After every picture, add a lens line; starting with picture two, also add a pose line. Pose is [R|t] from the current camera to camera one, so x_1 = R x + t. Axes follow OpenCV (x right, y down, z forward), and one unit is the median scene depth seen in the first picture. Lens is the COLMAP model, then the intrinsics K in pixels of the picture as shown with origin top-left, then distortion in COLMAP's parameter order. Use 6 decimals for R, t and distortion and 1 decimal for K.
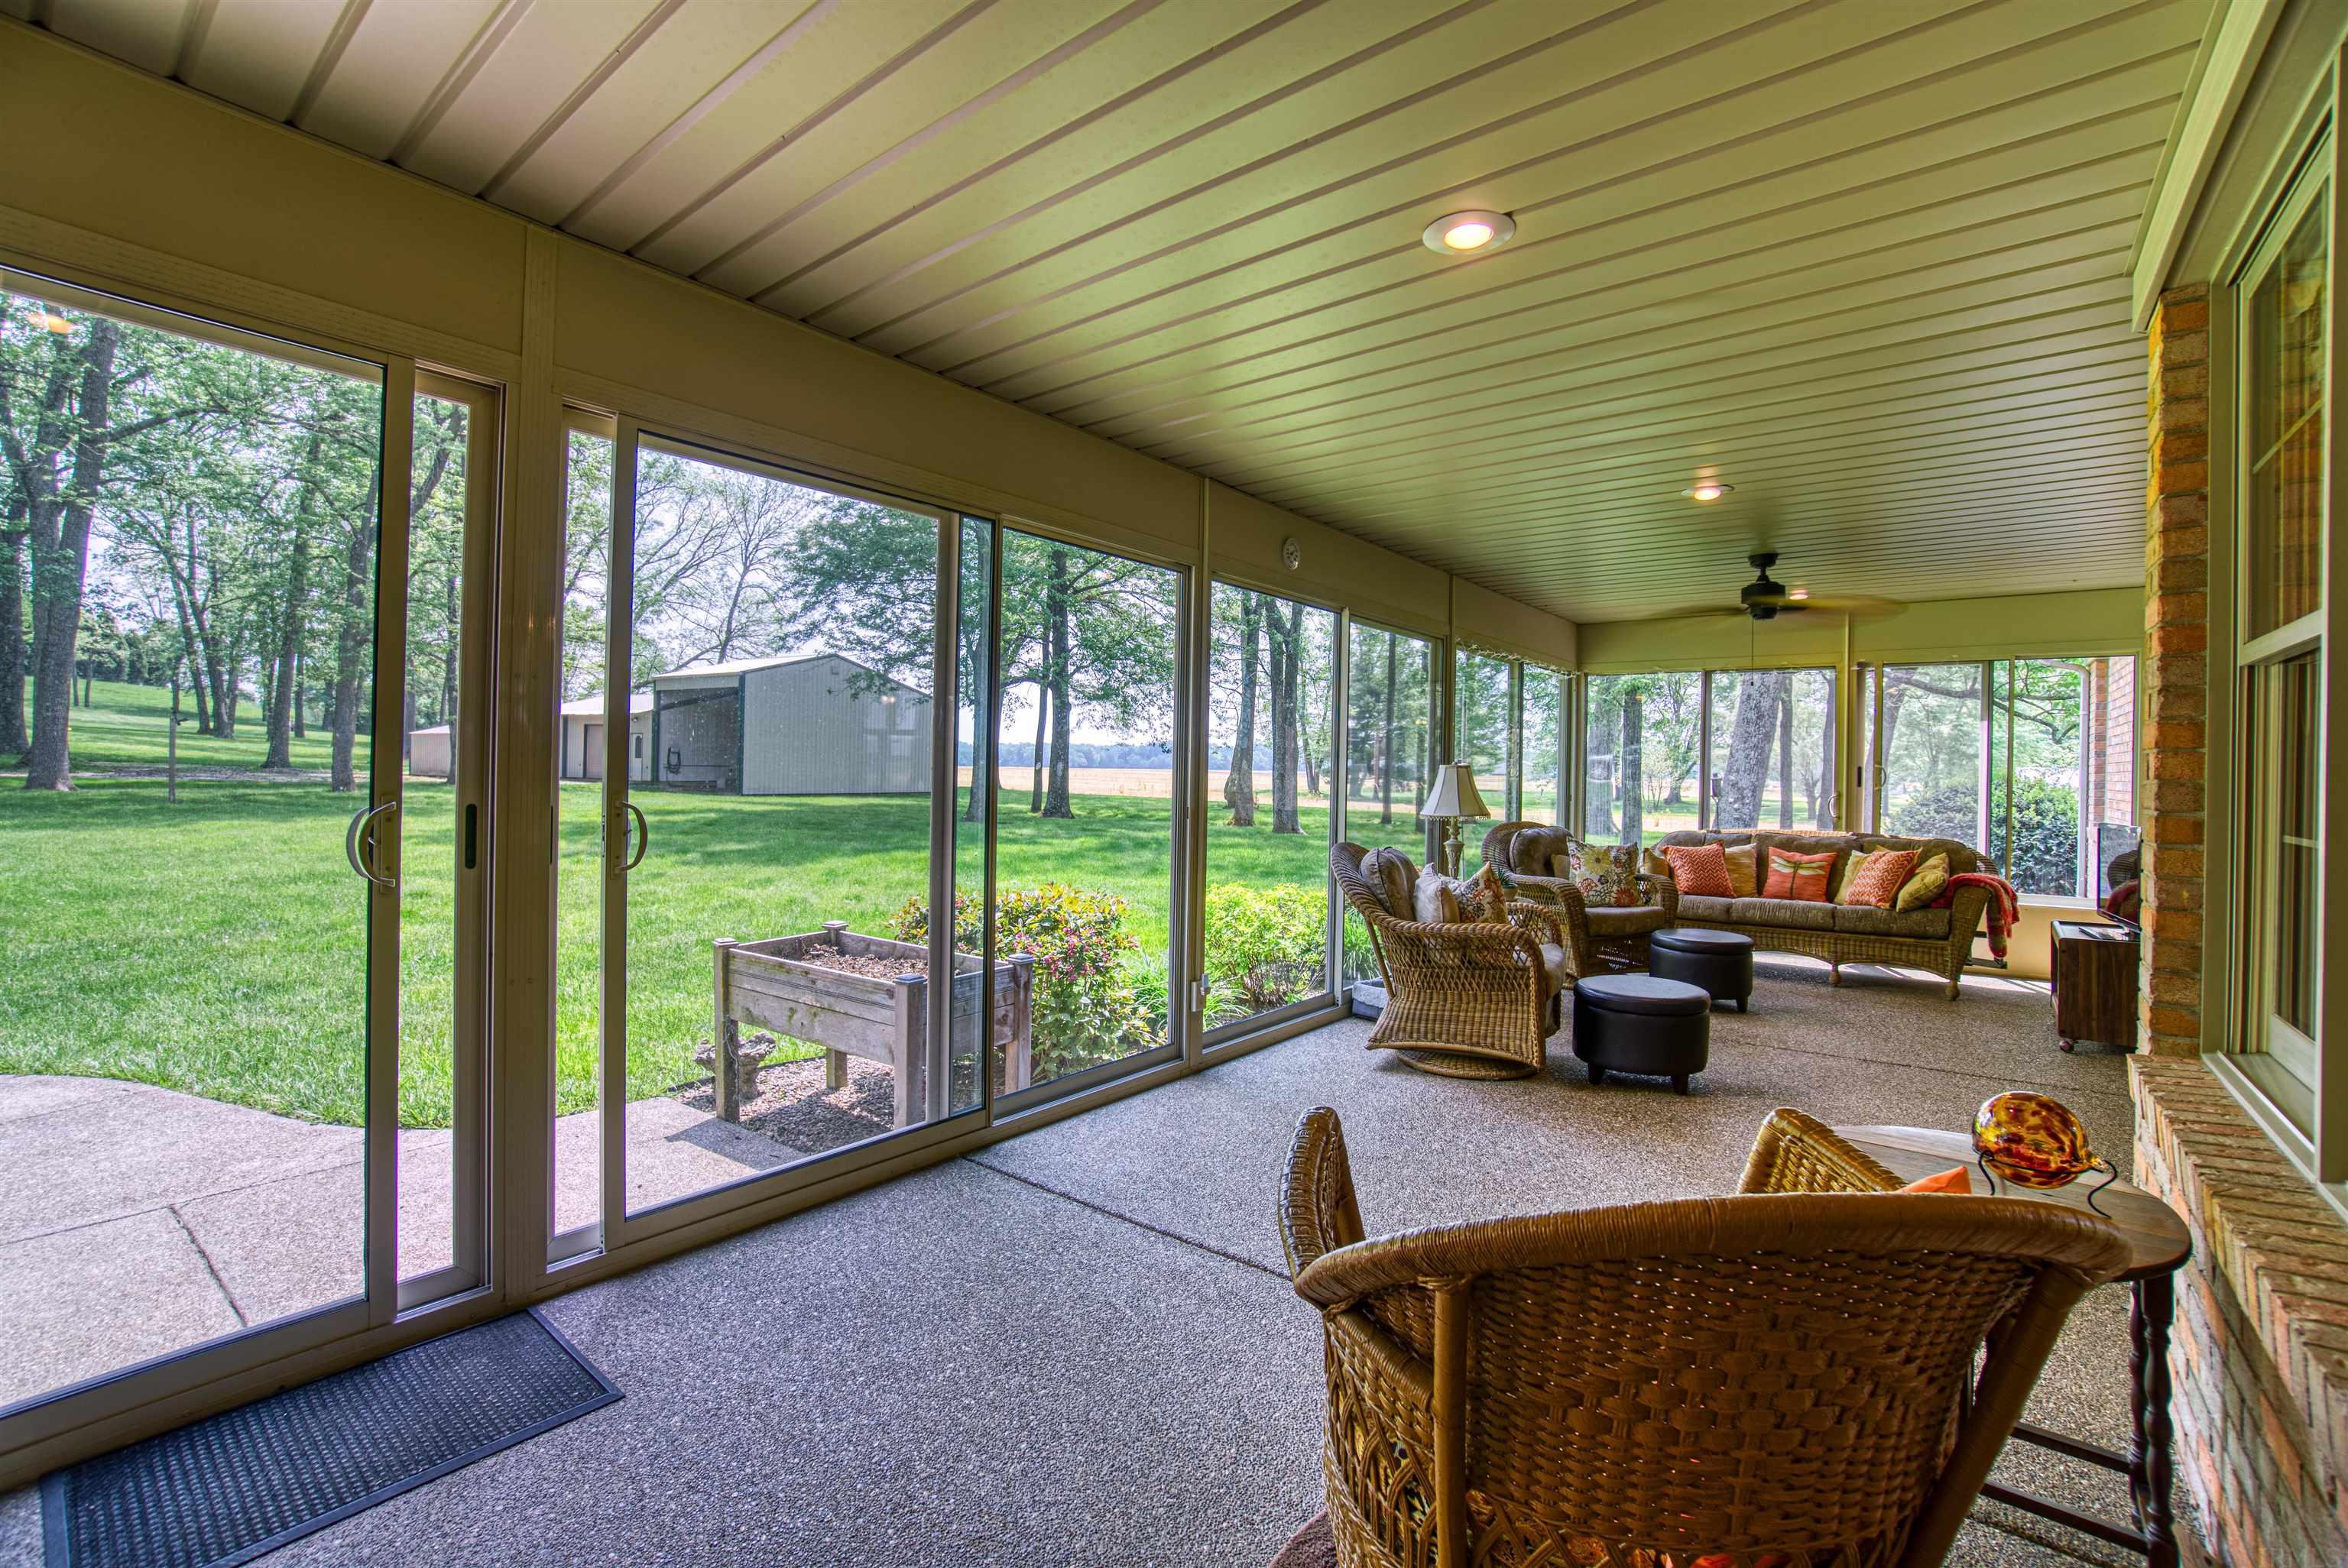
lens RADIAL K [[1022.3, 0, 1168.8], [0, 1022.3, 783.3], [0, 0, 1]] dist [-0.056904, 0.019253]
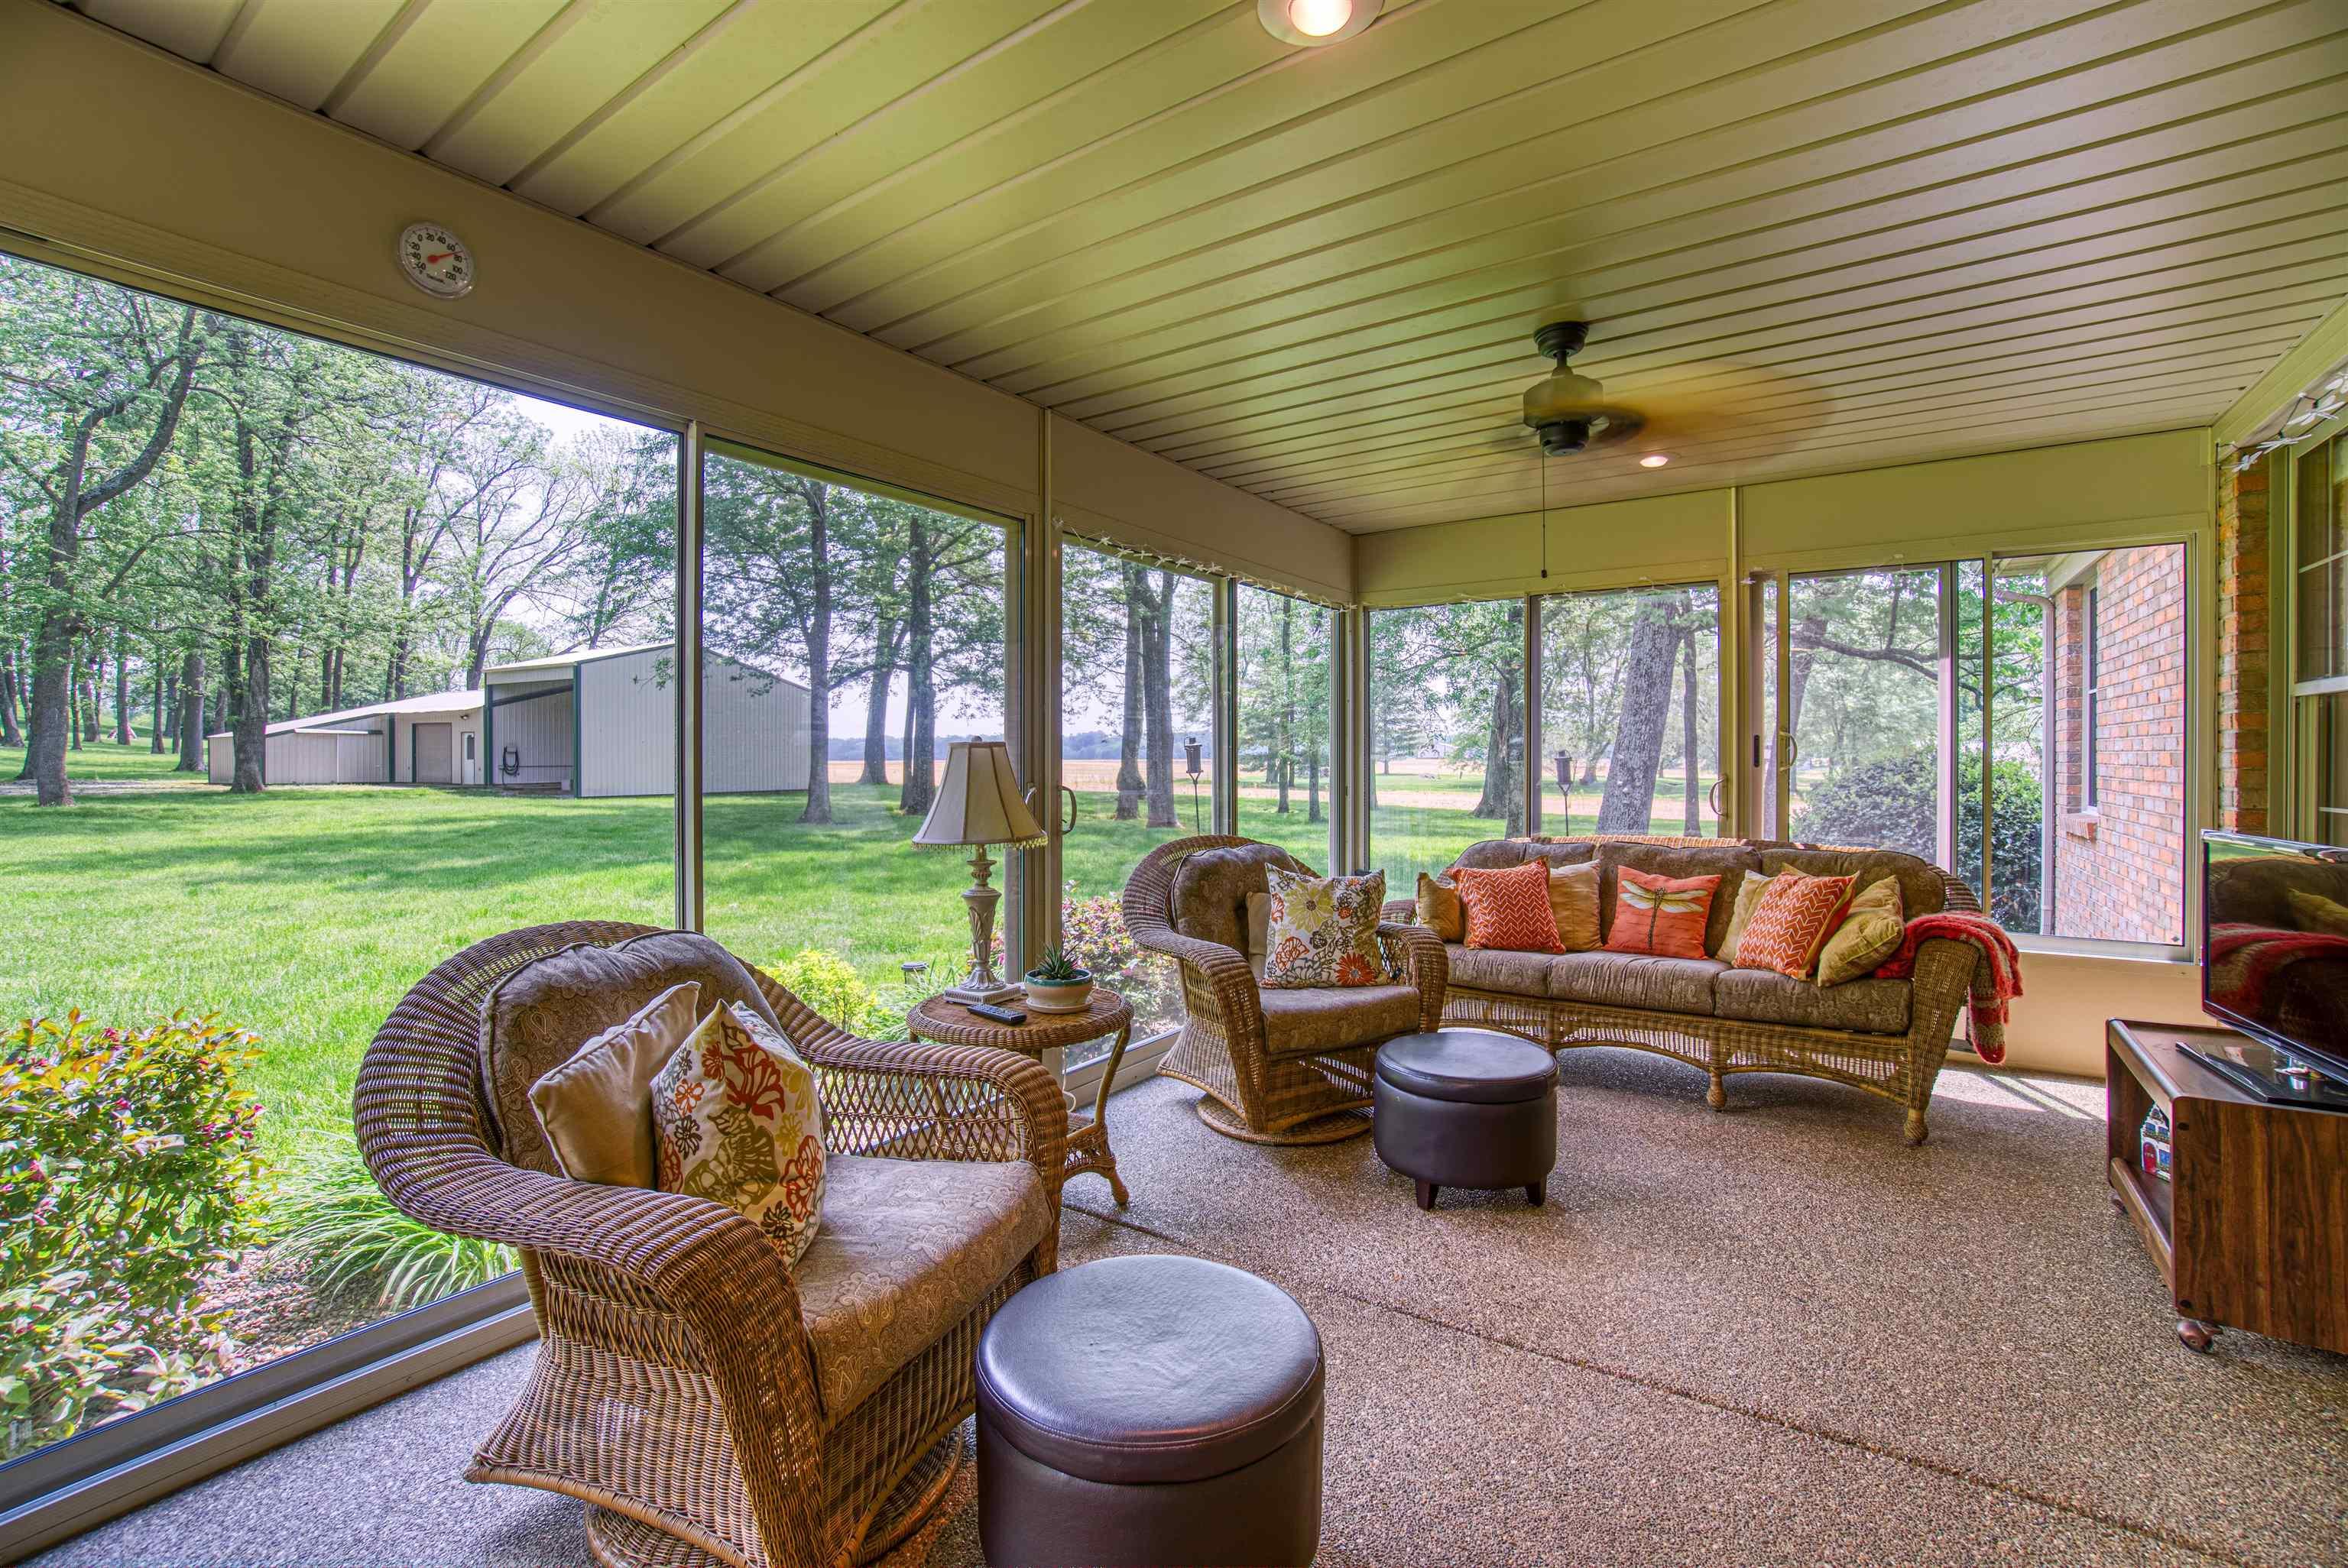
lens RADIAL K [[1022.3, 0, 1169.5], [0, 1022.3, 783.0], [0, 0, 1]] dist [-0.056904, 0.019253]
pose [[0.997539, -0.021773, 0.066642, 0.278843], [0.021084, 0.999717, 0.011024, -0.001057], [-0.066863, -0.009592, 0.997716, 0.391030]]
